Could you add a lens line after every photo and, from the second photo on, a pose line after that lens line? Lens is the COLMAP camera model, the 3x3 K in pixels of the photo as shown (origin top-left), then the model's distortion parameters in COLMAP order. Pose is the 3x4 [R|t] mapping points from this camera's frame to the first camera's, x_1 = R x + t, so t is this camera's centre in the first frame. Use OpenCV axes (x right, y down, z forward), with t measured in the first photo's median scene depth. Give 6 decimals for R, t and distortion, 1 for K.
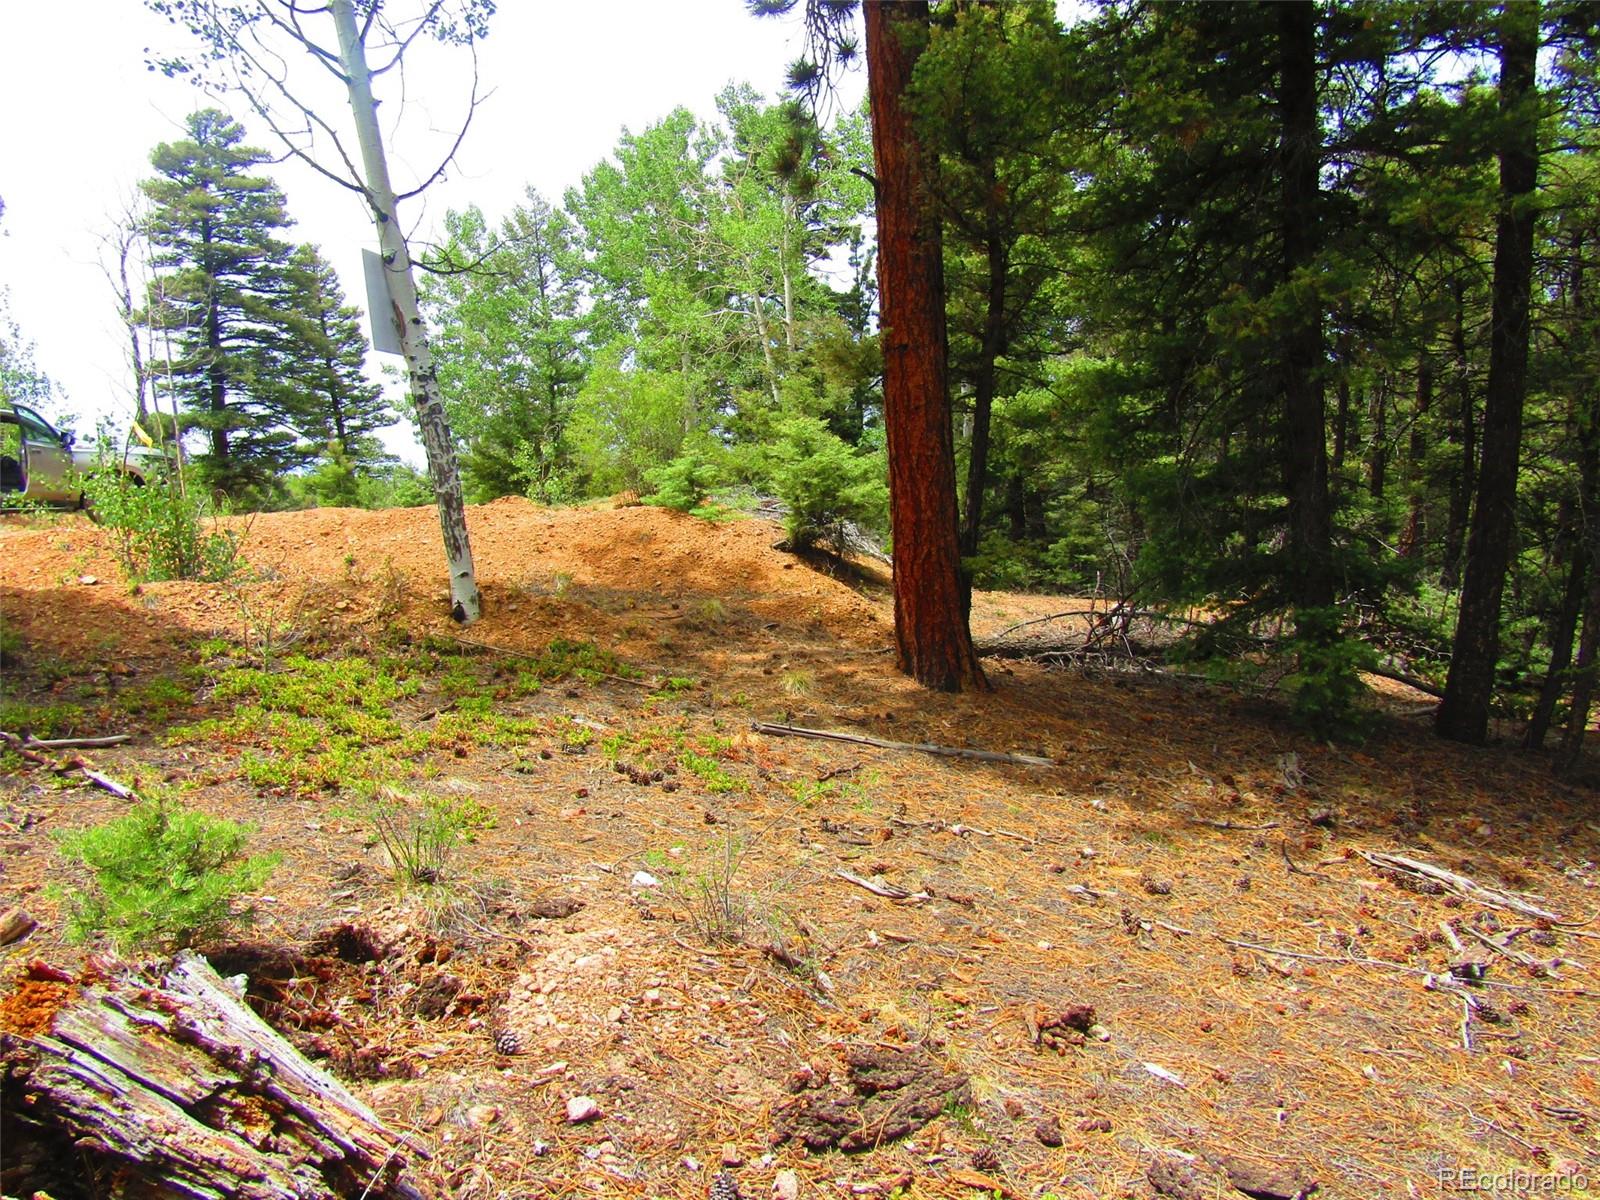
lens RADIAL K [[1099.4, 0, 804.4], [0, 1099.4, 605.2], [0, 0, 1]] dist [0.000227, -0.002794]
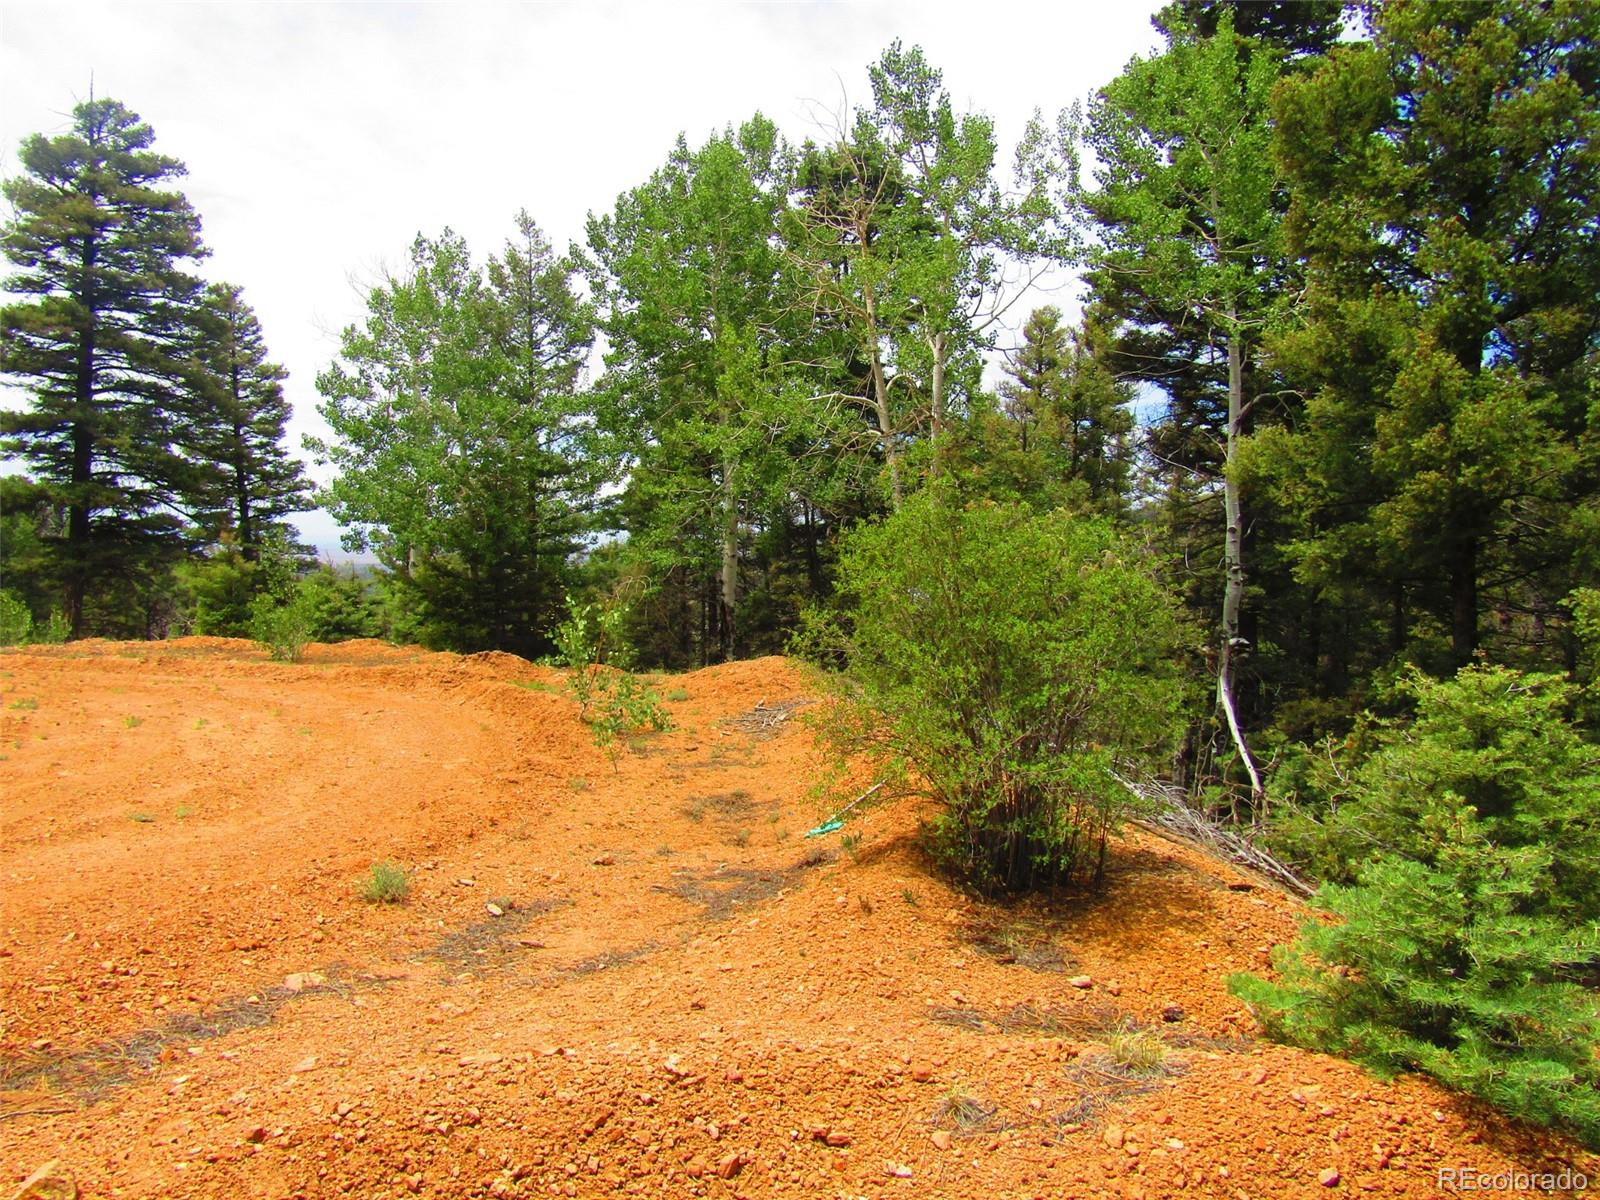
lens RADIAL K [[1099.4, 0, 799.4], [0, 1099.4, 601.3], [0, 0, 1]] dist [0.000227, -0.002794]
pose [[0.996025, 0.057492, 0.068031, -0.080442], [-0.050976, 0.994274, -0.093923, -0.047280], [-0.073041, 0.090082, 0.993252, 0.208795]]
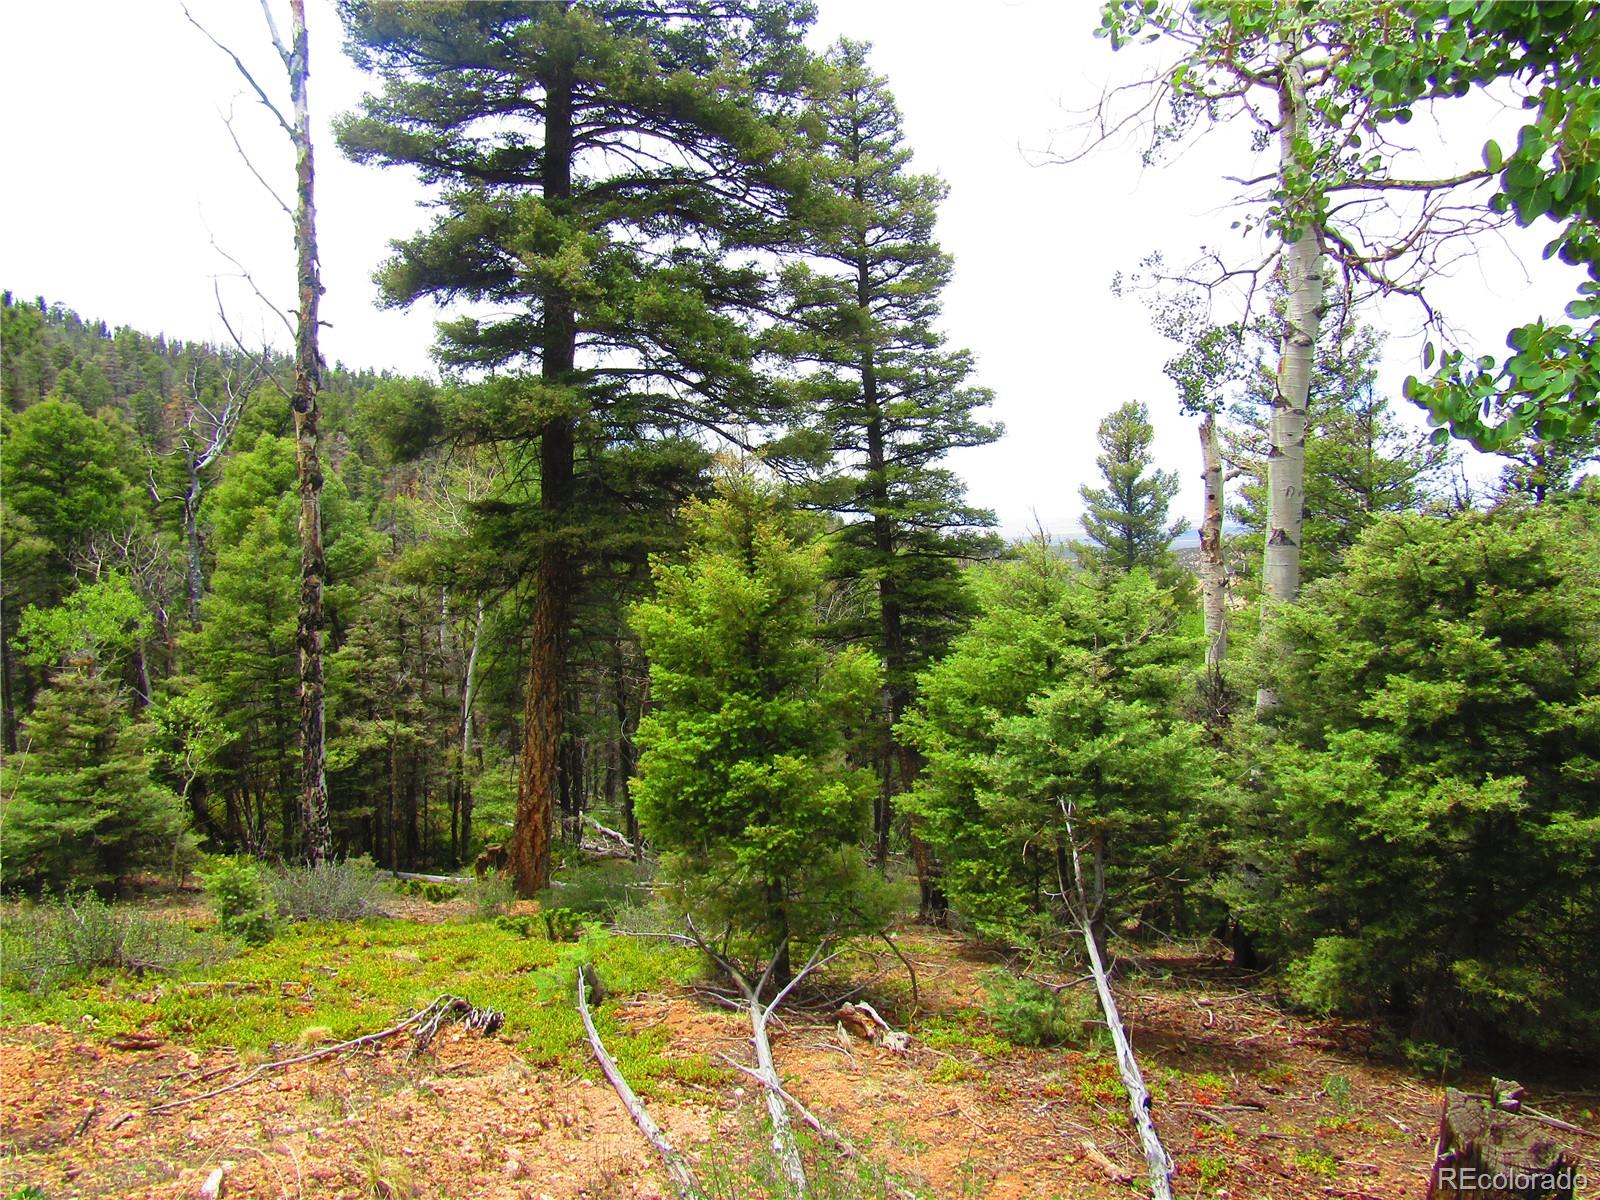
lens RADIAL K [[1099.4, 0, 803.3], [0, 1099.4, 596.6], [0, 0, 1]] dist [0.000227, -0.002794]
pose [[0.871536, 0.062157, -0.486376, -0.270423], [-0.087979, 0.995658, -0.030408, -0.101282], [0.482374, 0.069292, 0.873220, 0.716523]]
